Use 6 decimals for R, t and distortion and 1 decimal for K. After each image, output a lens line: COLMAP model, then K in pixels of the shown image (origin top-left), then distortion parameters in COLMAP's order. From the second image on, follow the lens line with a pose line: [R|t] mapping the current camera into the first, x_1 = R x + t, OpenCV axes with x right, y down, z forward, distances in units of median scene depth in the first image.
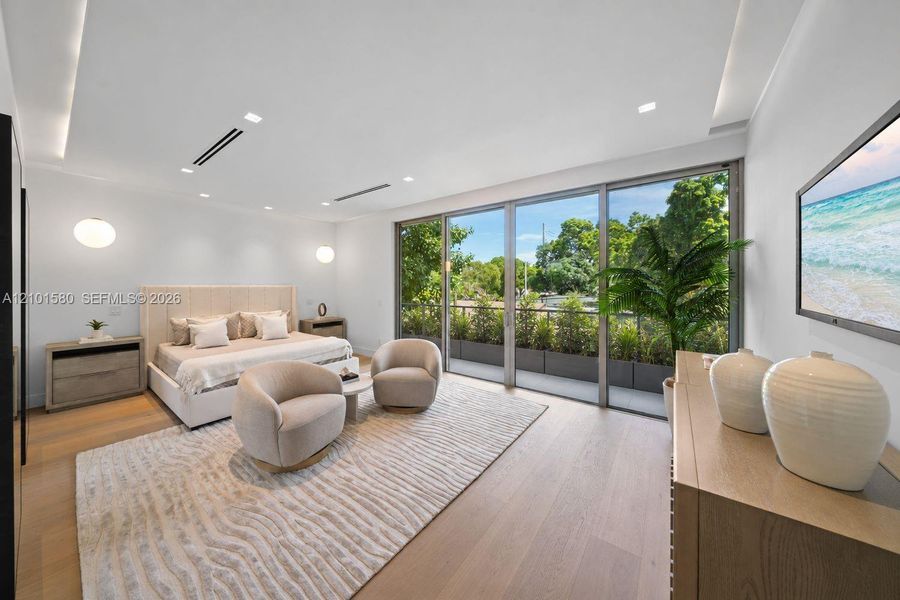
lens RADIAL K [[312.2, 0, 452.2], [0, 312.2, 291.1], [0, 0, 1]] dist [-0.013482, -0.000084]
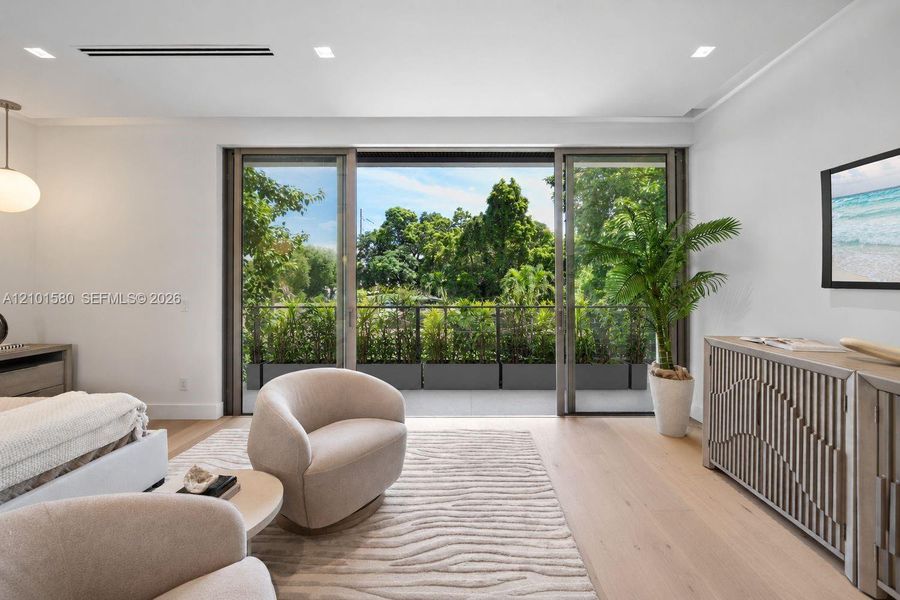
lens RADIAL K [[343.6, 0, 451.8], [0, 343.6, 291.4], [0, 0, 1]] dist [-0.000857, -0.000044]
pose [[0.801282, -0.015324, 0.598091, -0.102897], [0.015159, 0.999871, 0.005310, 0.008459], [-0.598095, 0.004811, 0.801411, 0.142909]]
